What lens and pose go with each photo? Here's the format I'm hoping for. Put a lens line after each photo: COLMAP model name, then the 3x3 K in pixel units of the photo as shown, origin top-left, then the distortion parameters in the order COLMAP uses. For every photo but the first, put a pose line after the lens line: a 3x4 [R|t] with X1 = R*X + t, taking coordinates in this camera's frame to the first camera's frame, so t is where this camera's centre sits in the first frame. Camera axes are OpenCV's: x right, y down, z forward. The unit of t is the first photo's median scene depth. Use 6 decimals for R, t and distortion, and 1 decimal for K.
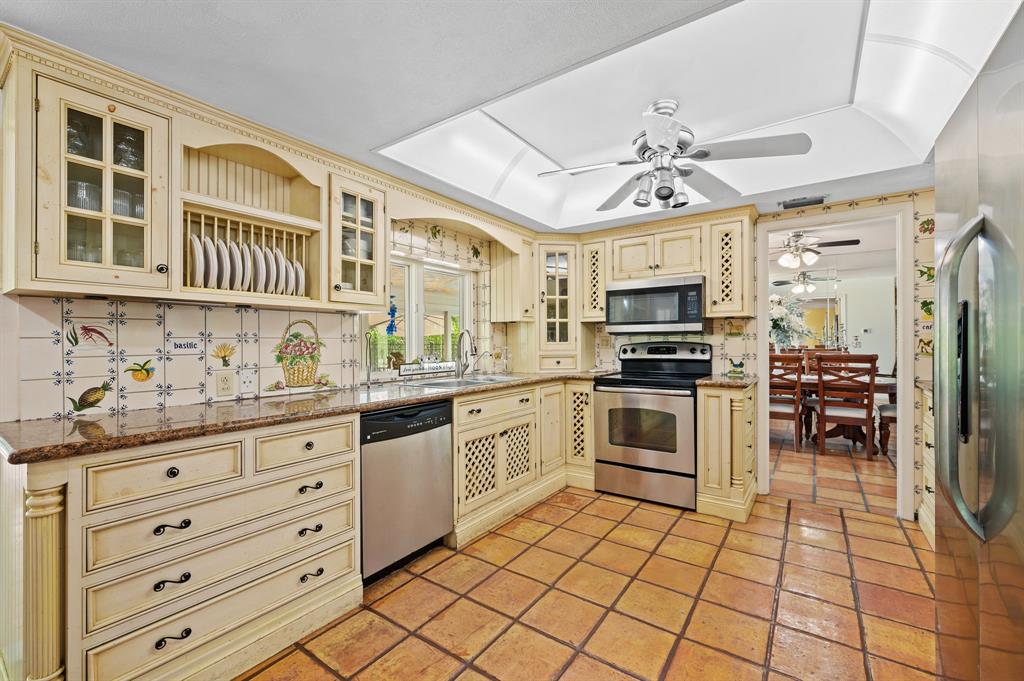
lens RADIAL K [[419.2, 0, 516.4], [0, 419.2, 340.3], [0, 0, 1]] dist [0.000834, -0.000307]
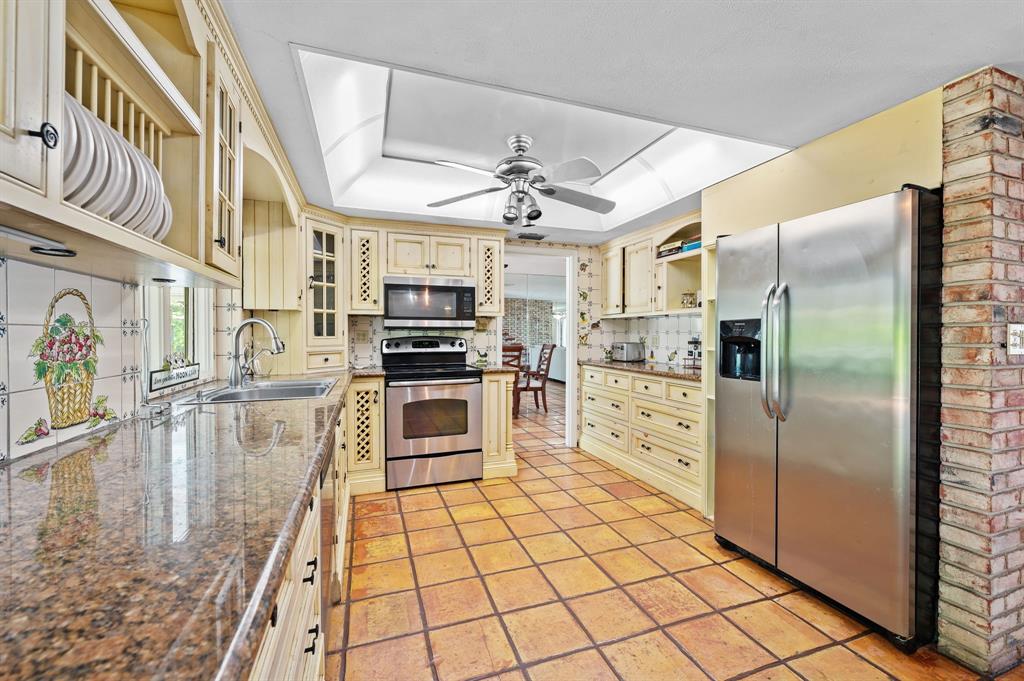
lens RADIAL K [[419.2, 0, 508.6], [0, 419.2, 338.3], [0, 0, 1]] dist [0.000834, -0.000307]
pose [[0.587999, -0.000507, 0.808862, -0.442595], [-0.005461, 0.999975, 0.004597, 0.002765], [-0.808843, -0.007120, 0.587981, 0.220110]]
